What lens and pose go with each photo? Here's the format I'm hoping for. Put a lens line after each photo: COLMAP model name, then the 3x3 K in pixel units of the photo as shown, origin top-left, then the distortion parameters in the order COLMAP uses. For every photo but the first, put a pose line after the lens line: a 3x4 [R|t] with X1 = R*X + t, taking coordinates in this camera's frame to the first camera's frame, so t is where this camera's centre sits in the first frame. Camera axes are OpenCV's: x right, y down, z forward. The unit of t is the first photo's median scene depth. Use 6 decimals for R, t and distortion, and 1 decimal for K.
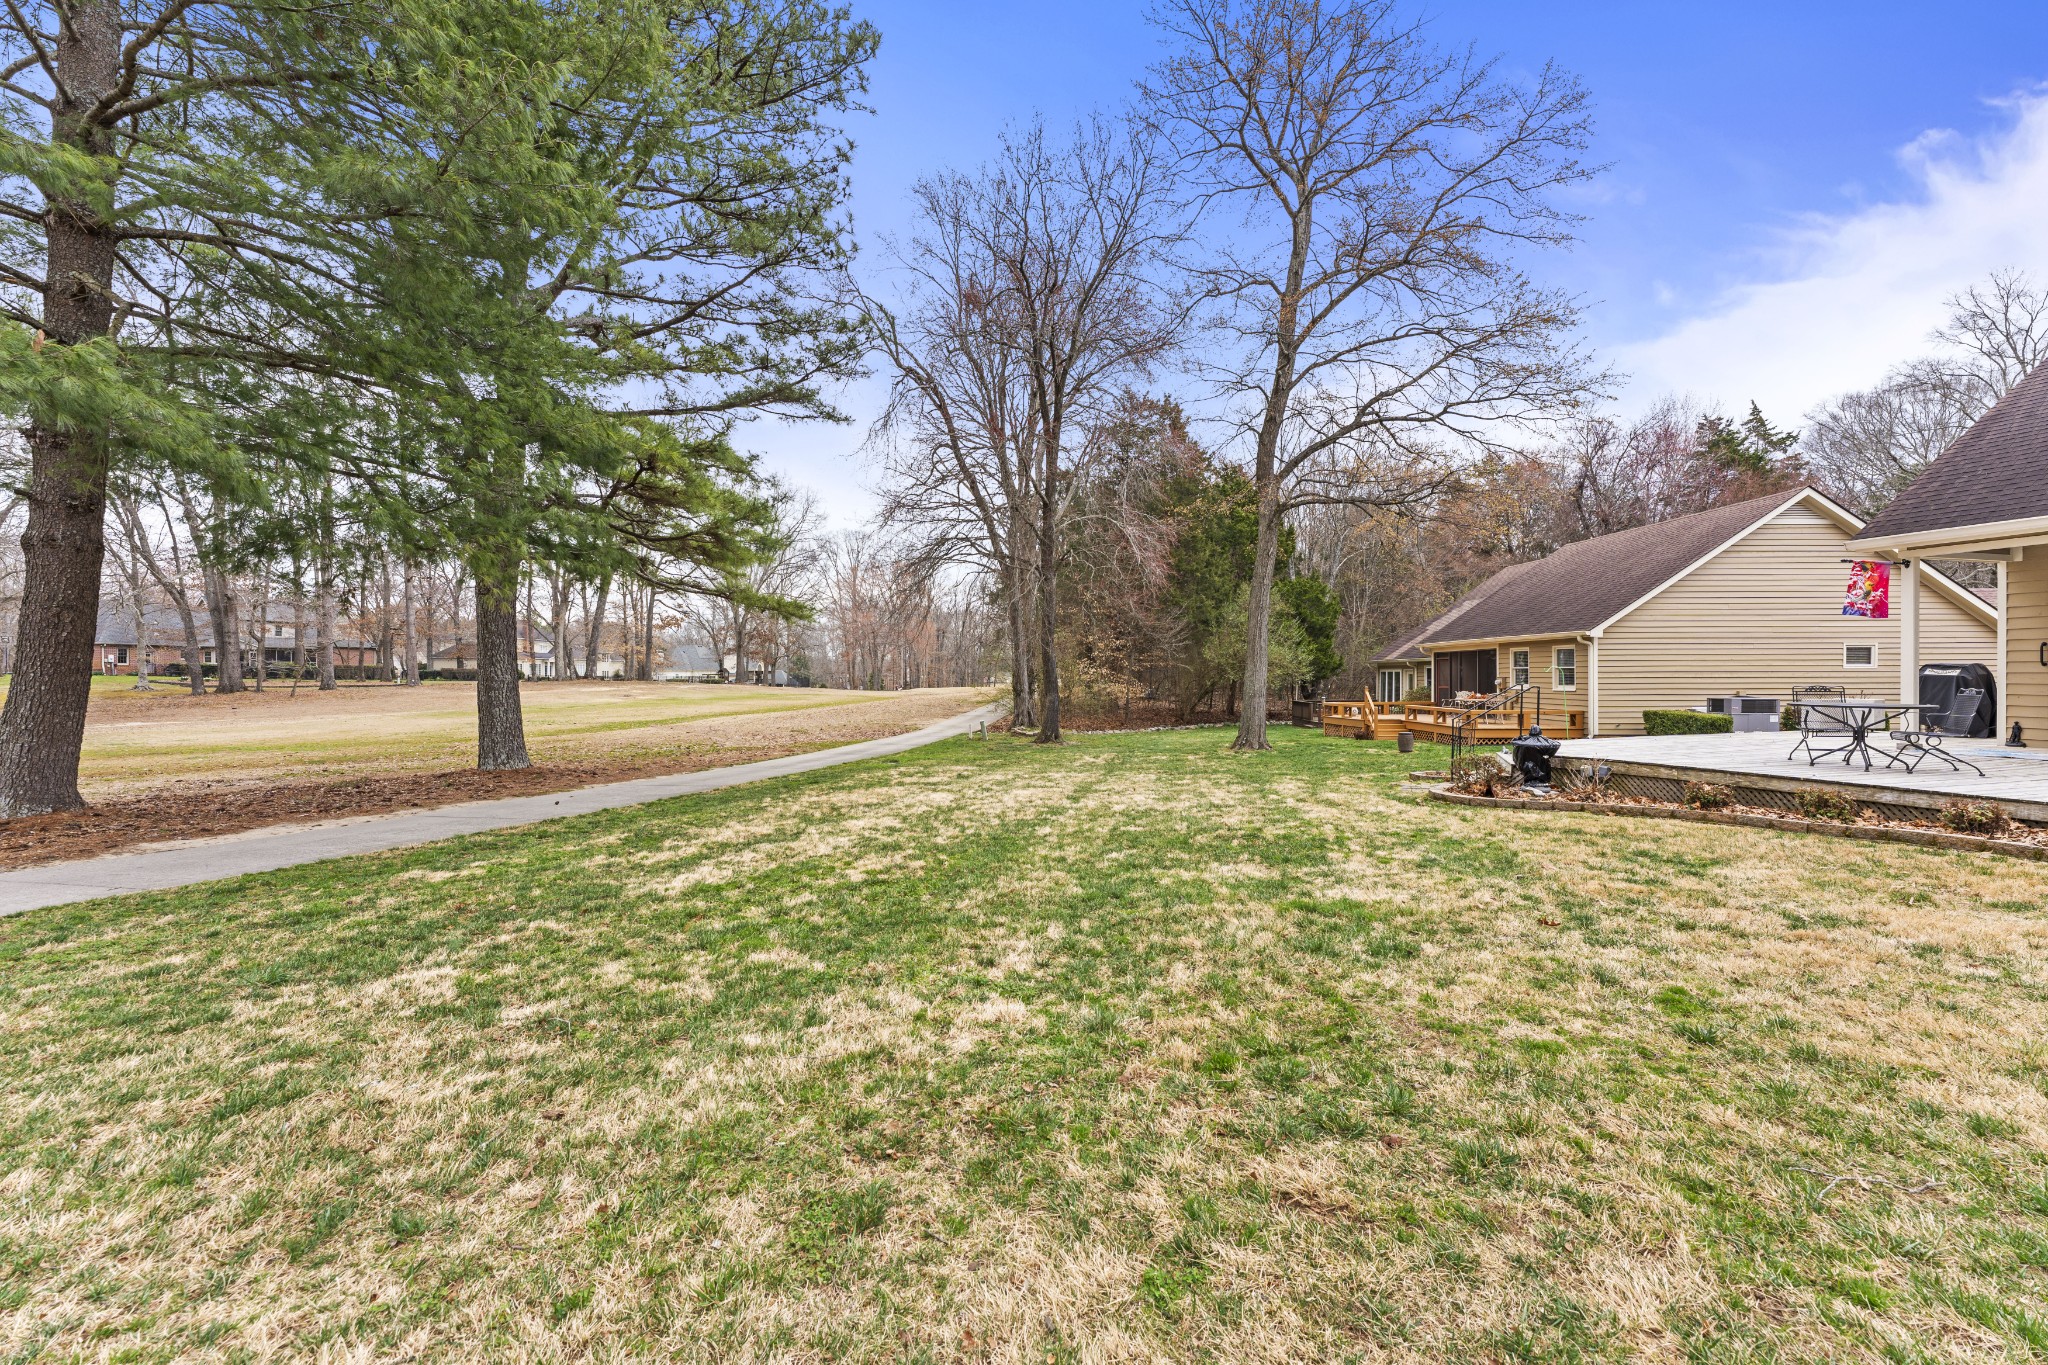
lens RADIAL K [[839.5, 0, 1019.3], [0, 839.5, 672.3], [0, 0, 1]] dist [0.000979, -0.000174]
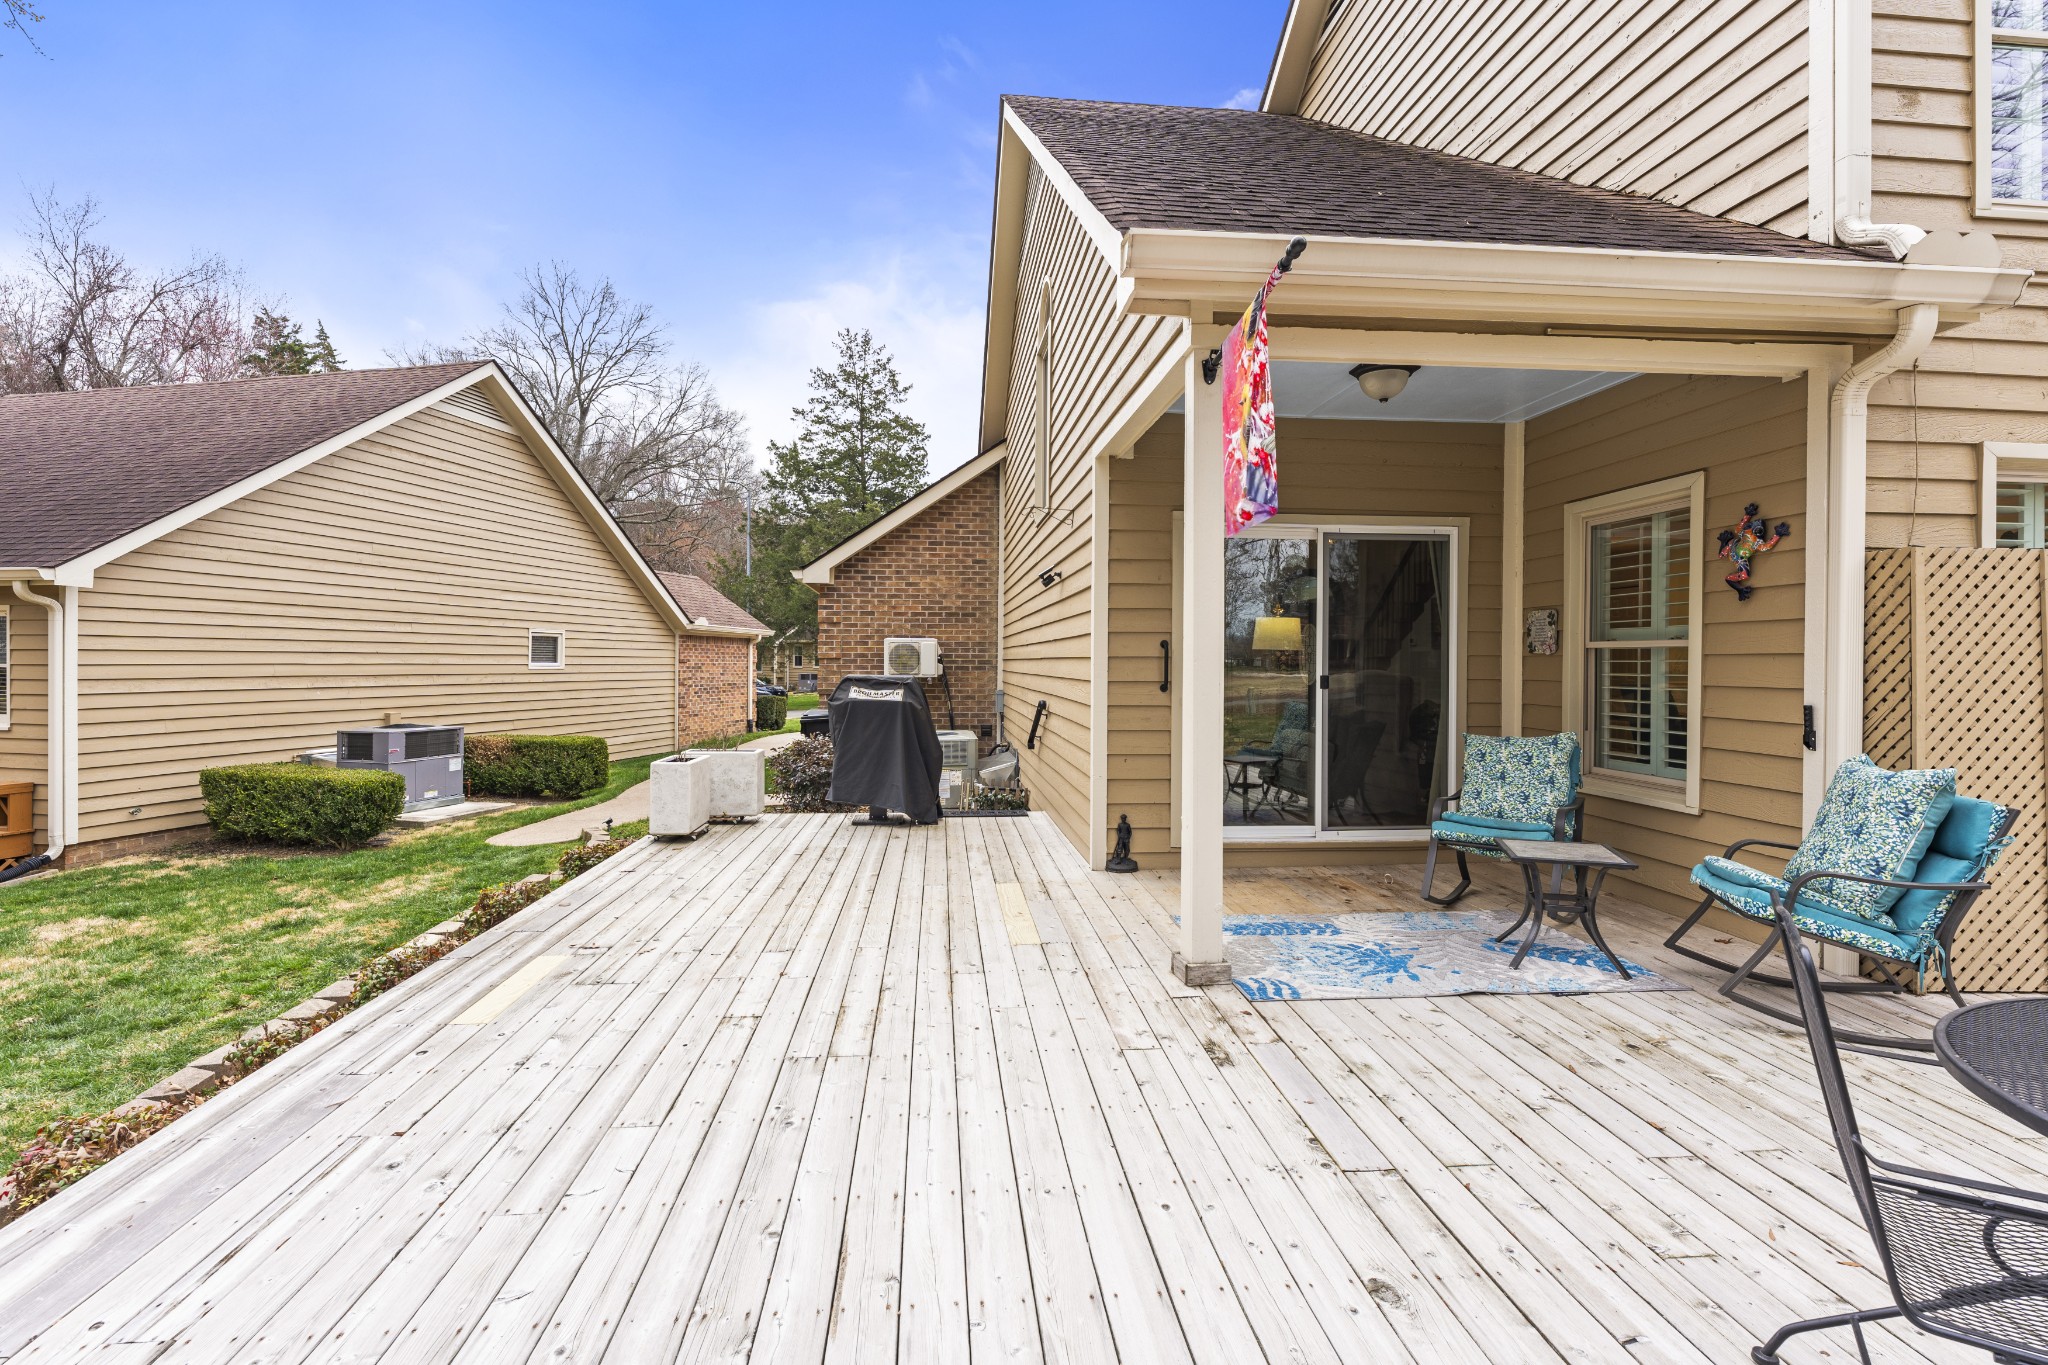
lens RADIAL K [[964.0, 0, 1012.1], [0, 964.0, 663.8], [0, 0, 1]] dist [-0.000361, -0.000036]
pose [[0.206844, 0.002587, 0.978371, 0.338063], [-0.008528, 0.999963, -0.000842, -0.010561], [-0.978337, -0.008170, 0.206858, 0.479613]]
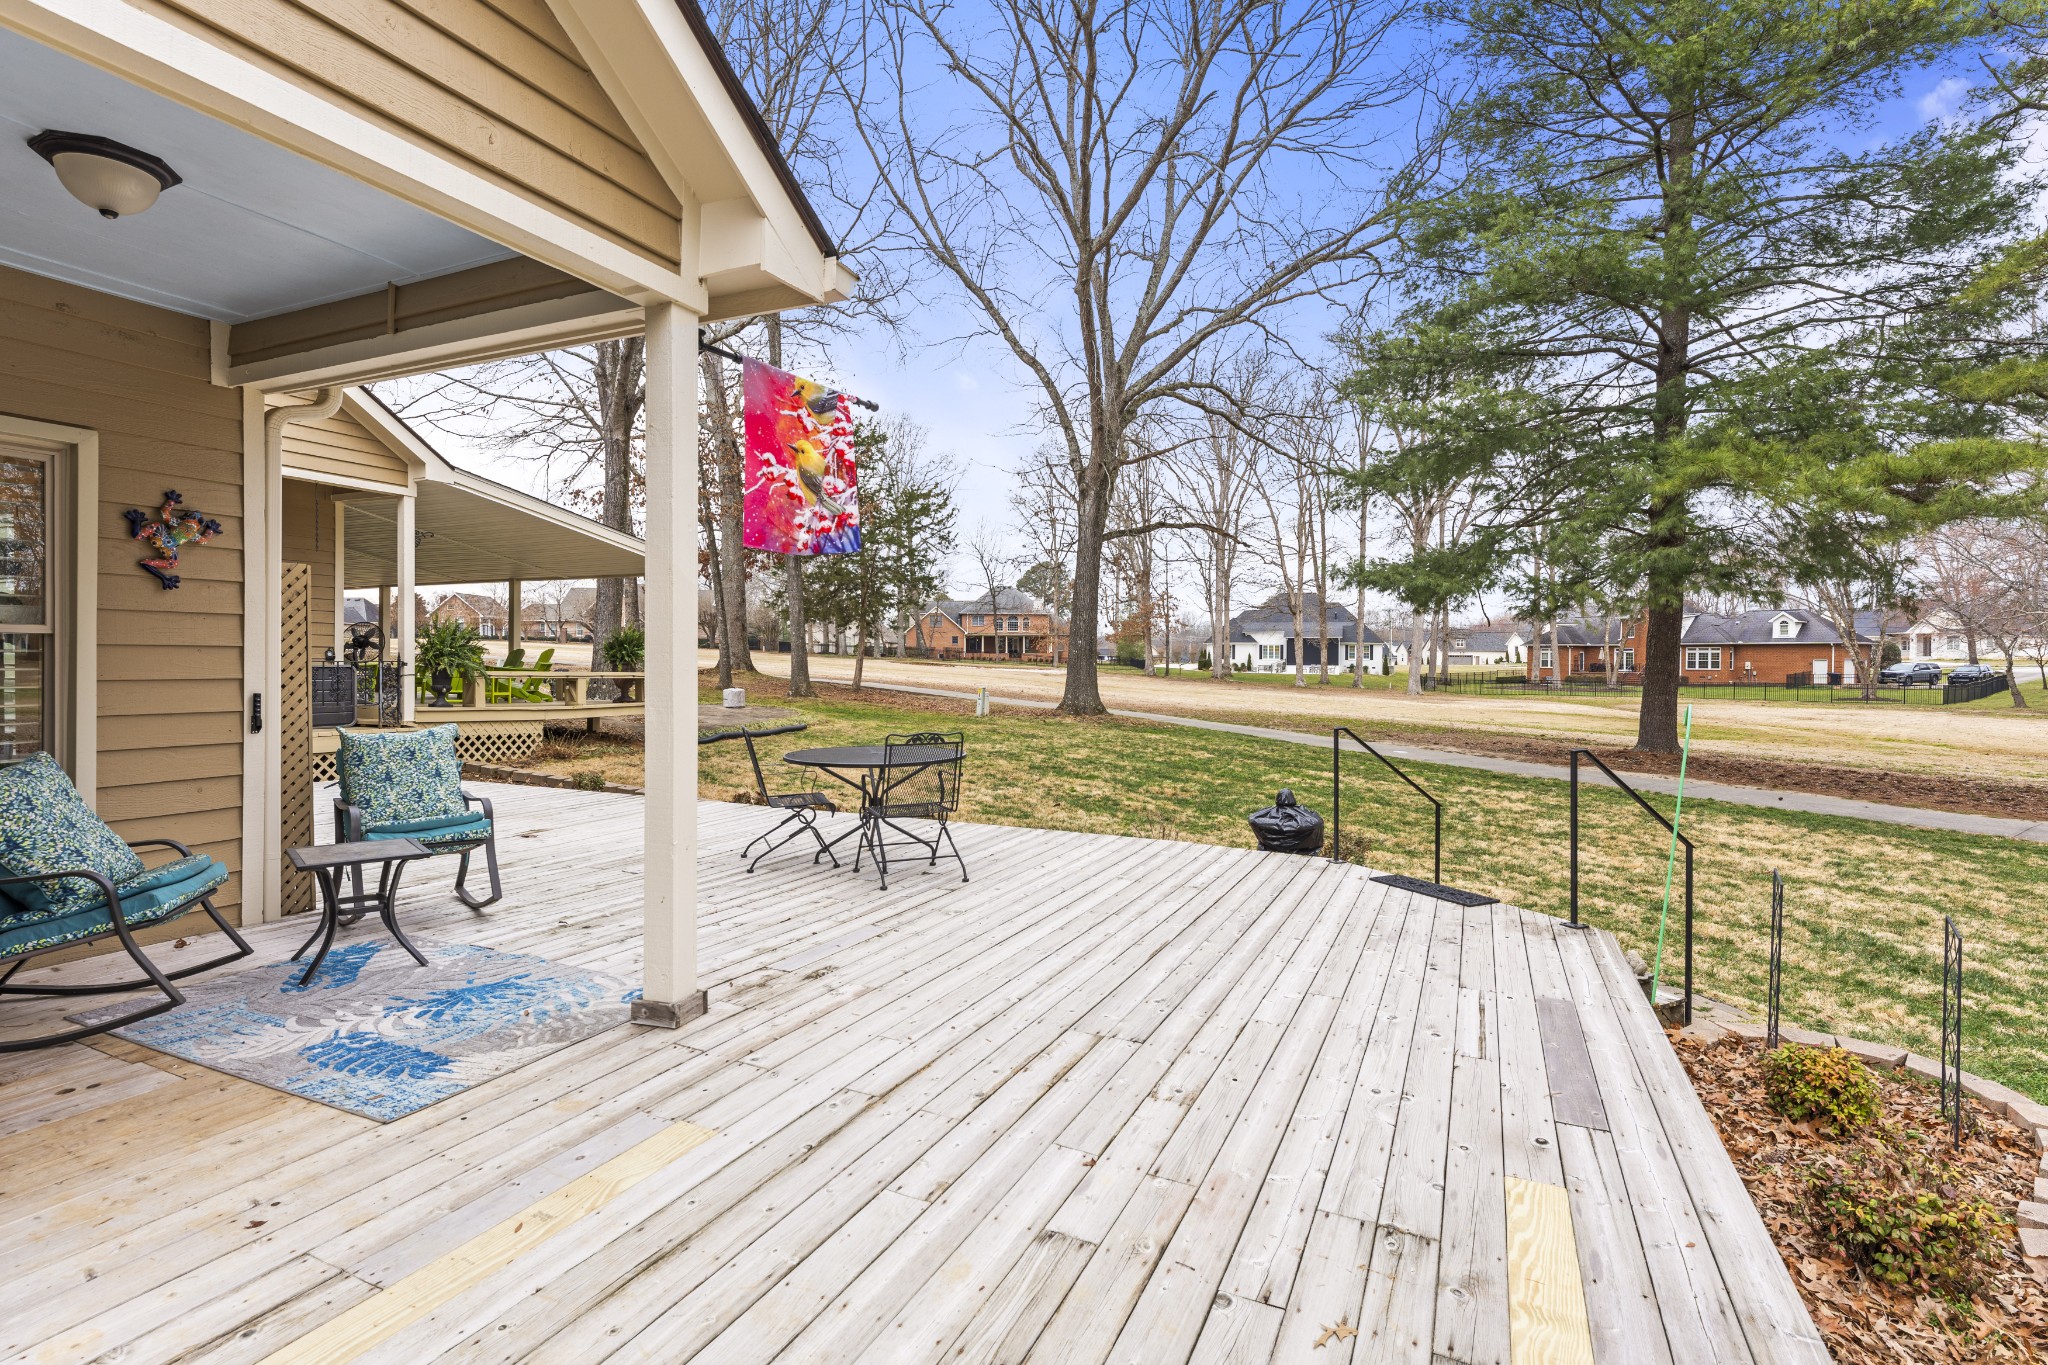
lens RADIAL K [[1030.6, 0, 1016.8], [0, 1030.6, 651.0], [0, 0, 1]] dist [0.003977, -0.002513]
pose [[-0.661742, -0.010869, -0.749653, 0.599828], [-0.003790, 0.999931, -0.011153, -0.011168], [0.749722, -0.004539, -0.661738, 0.630721]]
